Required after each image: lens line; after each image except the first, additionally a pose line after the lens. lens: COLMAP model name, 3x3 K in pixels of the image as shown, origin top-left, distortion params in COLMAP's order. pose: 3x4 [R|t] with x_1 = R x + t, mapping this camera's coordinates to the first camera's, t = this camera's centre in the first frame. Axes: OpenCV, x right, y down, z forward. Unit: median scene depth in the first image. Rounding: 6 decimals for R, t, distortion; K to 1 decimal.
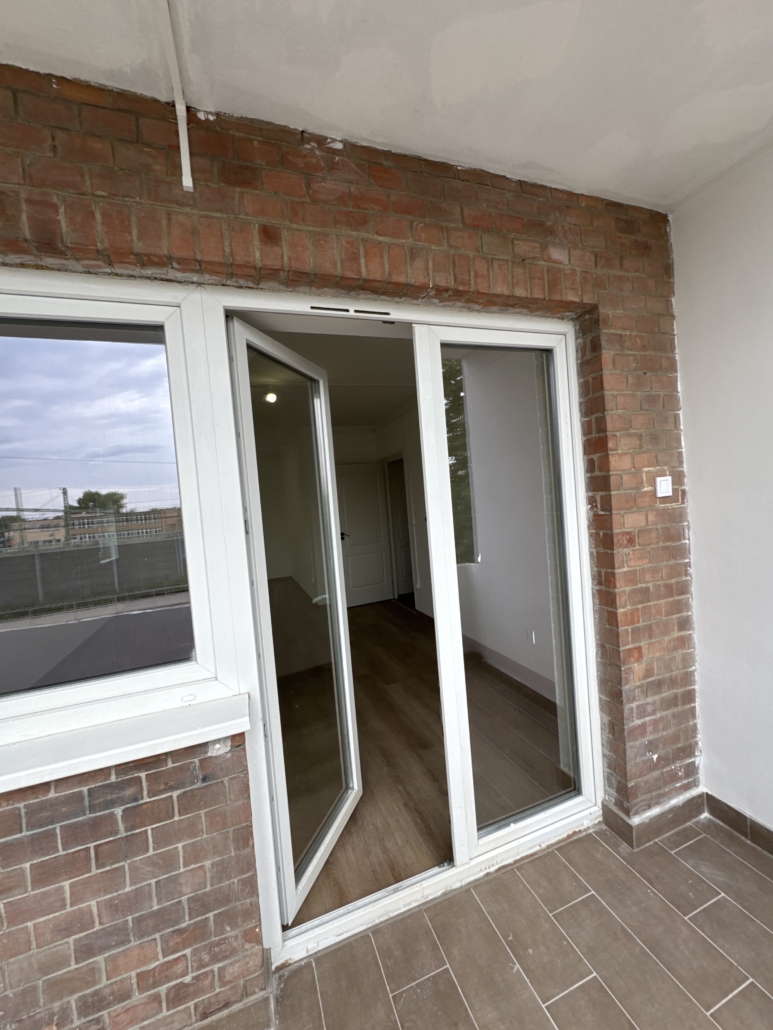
lens RADIAL K [[411.9, 0, 387.7], [0, 411.9, 513.5], [0, 0, 1]] dist [-0.003381, 0.000549]
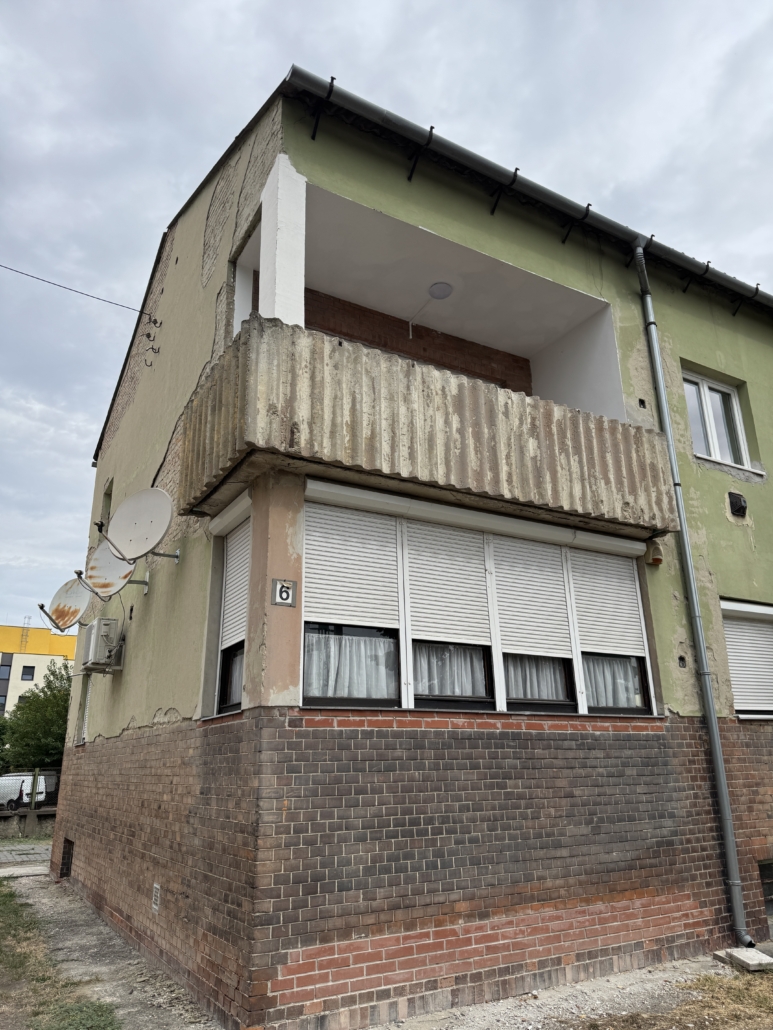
lens RADIAL K [[727.9, 0, 385.5], [0, 727.9, 515.2], [0, 0, 1]] dist [0.042379, -0.049055]
pose [[0.983789, 0.112743, 0.139455, -1.142553], [-0.054803, 0.929464, -0.364819, 2.706522], [-0.170749, 0.351263, 0.920575, -3.868893]]
